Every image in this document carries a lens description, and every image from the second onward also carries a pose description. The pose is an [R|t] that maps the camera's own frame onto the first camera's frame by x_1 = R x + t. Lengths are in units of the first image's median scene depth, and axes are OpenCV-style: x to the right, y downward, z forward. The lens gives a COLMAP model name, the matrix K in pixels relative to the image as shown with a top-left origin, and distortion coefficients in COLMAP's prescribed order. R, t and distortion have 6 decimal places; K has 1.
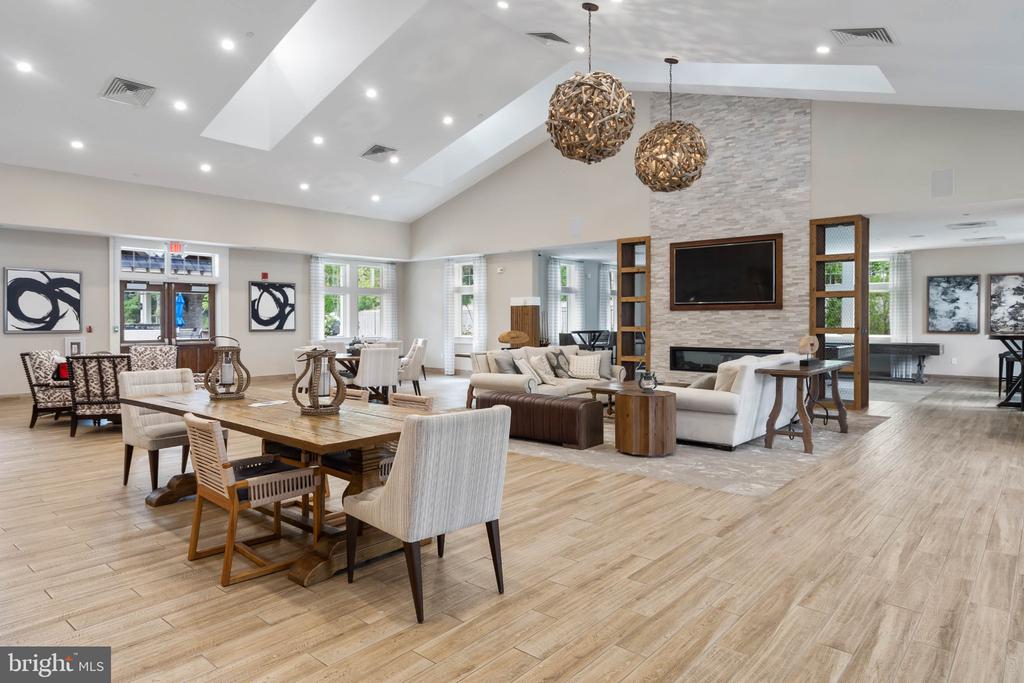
lens RADIAL K [[618.3, 0, 509.7], [0, 618.3, 334.4], [0, 0, 1]] dist [0.003857, 0.001500]
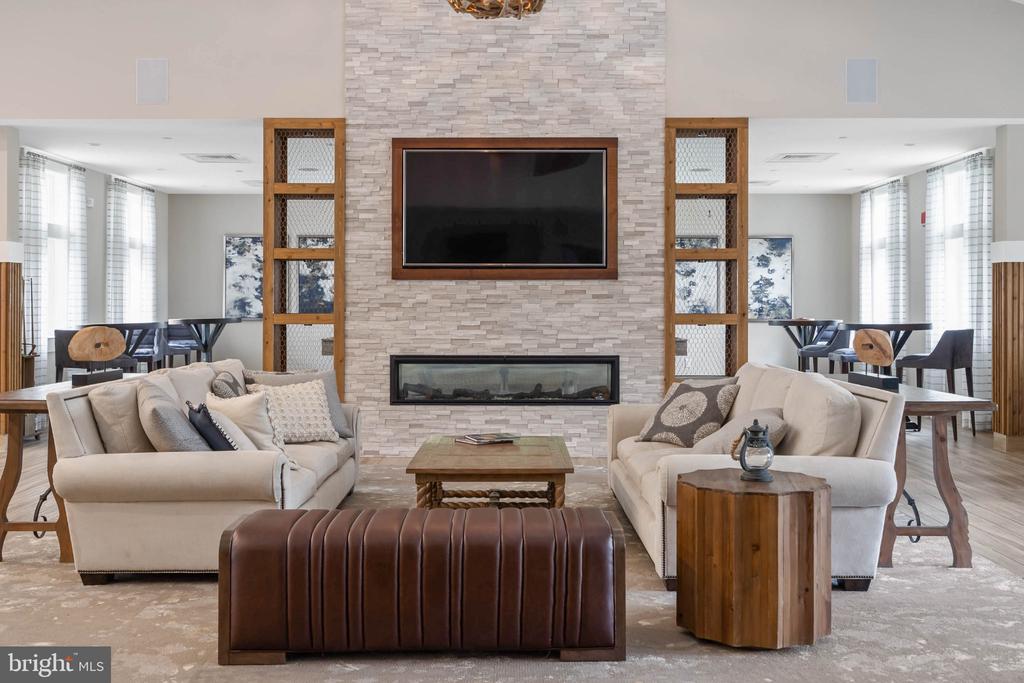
lens RADIAL K [[1022.7, 0, 509.7], [0, 1022.7, 309.6], [0, 0, 1]] dist [0.002747, 0.000000]
pose [[0.759749, -0.001926, 0.650213, -0.197252], [0.013362, 0.999831, -0.012651, -0.004592], [-0.650079, 0.018300, 0.759646, 0.372666]]
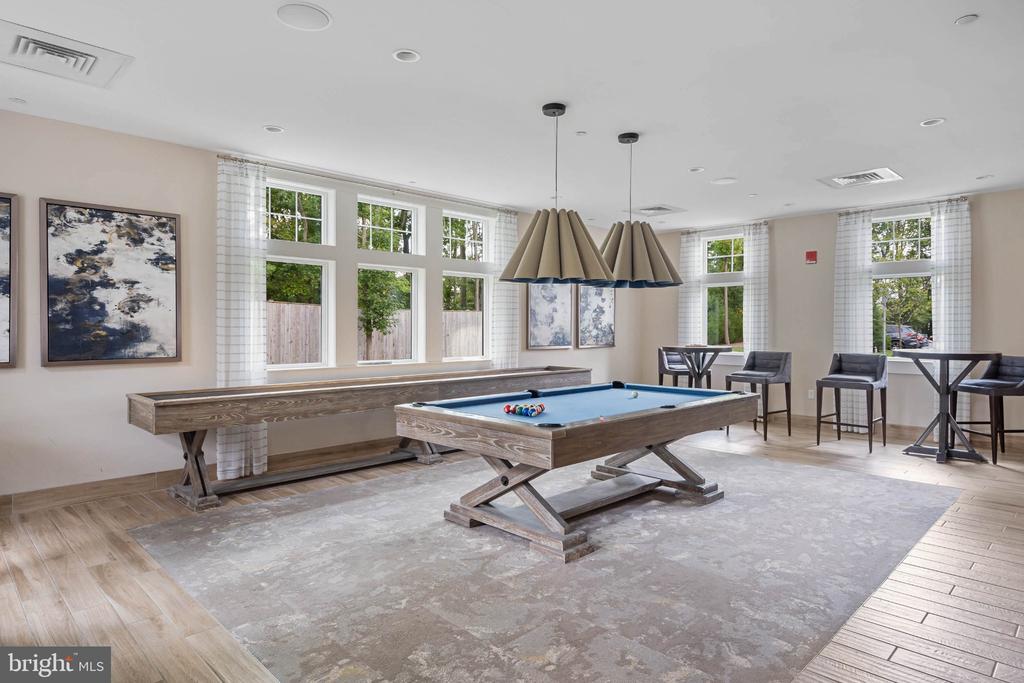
lens RADIAL K [[593.4, 0, 512.0], [0, 593.4, 336.5], [0, 0, 1]] dist [0.000752, 0.000066]
pose [[0.077006, -0.015425, 0.996911, 0.117922], [0.020335, 0.999697, 0.013897, -0.032357], [-0.996823, 0.019202, 0.077296, 1.299580]]
